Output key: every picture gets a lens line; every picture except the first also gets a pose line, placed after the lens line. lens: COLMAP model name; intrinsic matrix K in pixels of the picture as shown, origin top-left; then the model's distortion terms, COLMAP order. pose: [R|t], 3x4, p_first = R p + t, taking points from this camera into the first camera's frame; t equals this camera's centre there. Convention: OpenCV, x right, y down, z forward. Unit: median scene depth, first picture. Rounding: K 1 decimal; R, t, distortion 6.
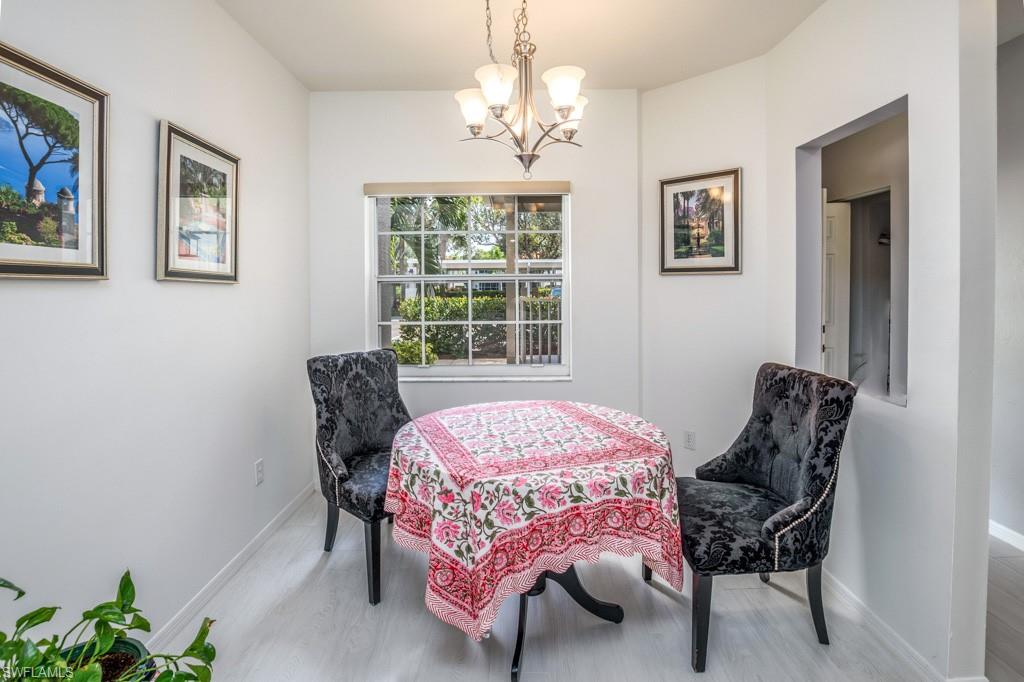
lens RADIAL K [[466.0, 0, 478.1], [0, 466.0, 294.0], [0, 0, 1]] dist [-0.011103, 0.000090]
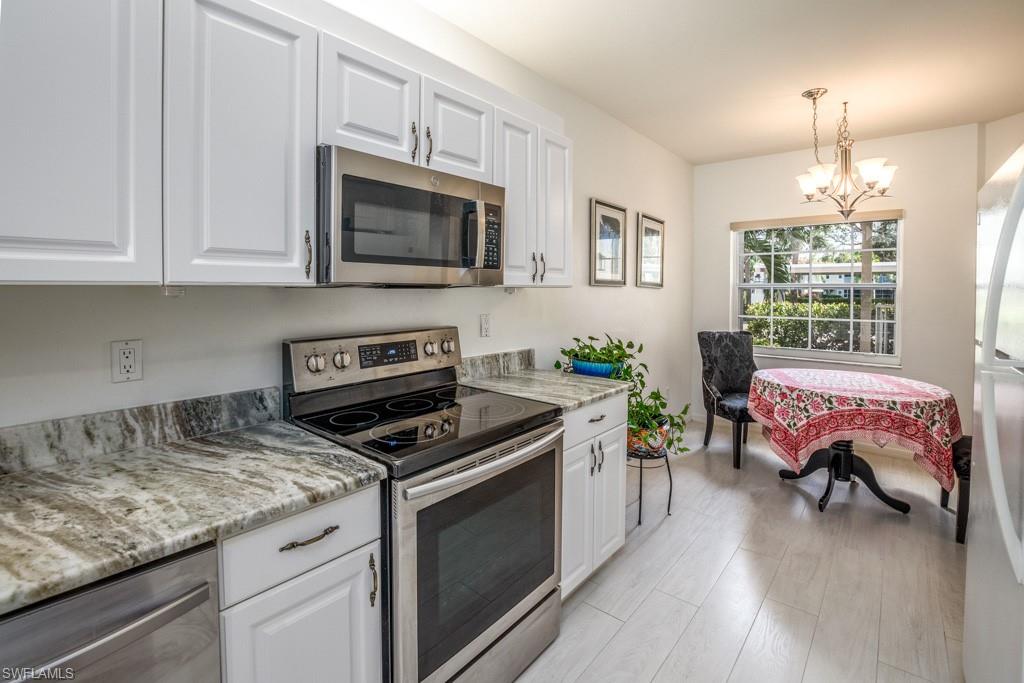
lens RADIAL K [[452.4, 0, 525.1], [0, 452.4, 297.1], [0, 0, 1]] dist [-0.038402, 0.000219]
pose [[0.813813, 0.020789, -0.580755, 0.095625], [-0.021704, 0.999750, 0.005374, 0.015617], [0.580721, 0.008231, 0.814061, -0.866703]]
